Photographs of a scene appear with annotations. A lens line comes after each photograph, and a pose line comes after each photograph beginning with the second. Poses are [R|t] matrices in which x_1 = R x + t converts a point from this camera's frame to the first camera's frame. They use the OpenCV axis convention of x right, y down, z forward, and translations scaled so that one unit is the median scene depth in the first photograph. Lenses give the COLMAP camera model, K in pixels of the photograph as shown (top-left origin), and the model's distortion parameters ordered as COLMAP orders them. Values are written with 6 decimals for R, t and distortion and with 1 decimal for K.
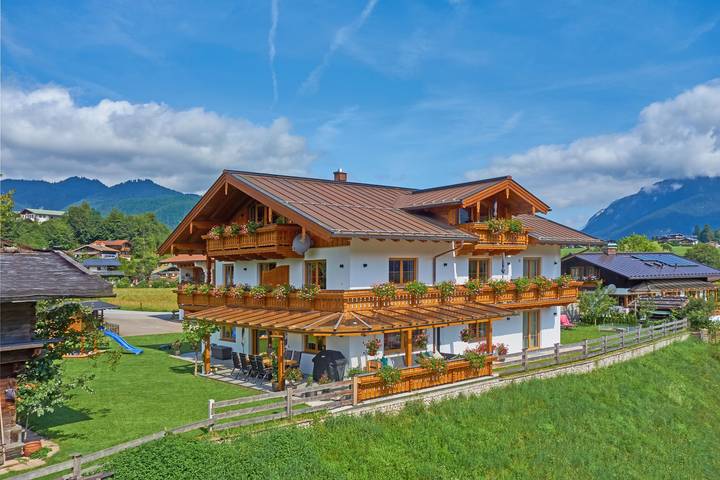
lens RADIAL K [[647.8, 0, 360.0], [0, 647.8, 240.0], [0, 0, 1]] dist [-0.115236, 0.223111]
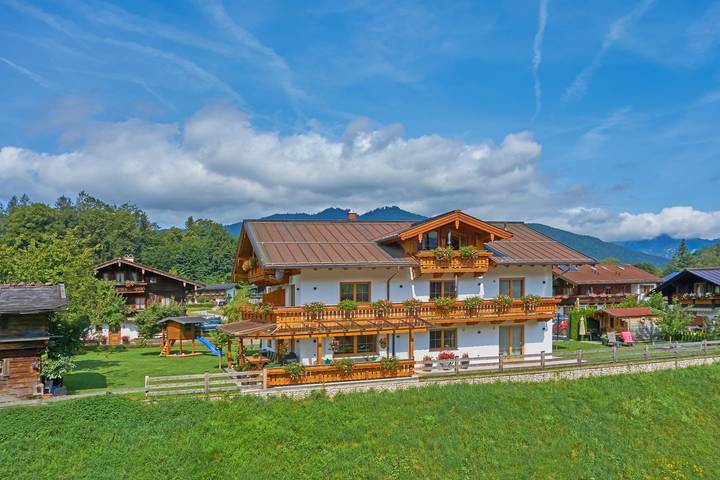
lens RADIAL K [[674.8, 0, 360.0], [0, 674.8, 240.0], [0, 0, 1]] dist [-0.029737, -0.004259]
pose [[0.916627, -0.048247, -0.396821, 0.548311], [0.036042, 0.998621, -0.038162, -0.003429], [0.398115, 0.020678, 0.917102, -0.192163]]
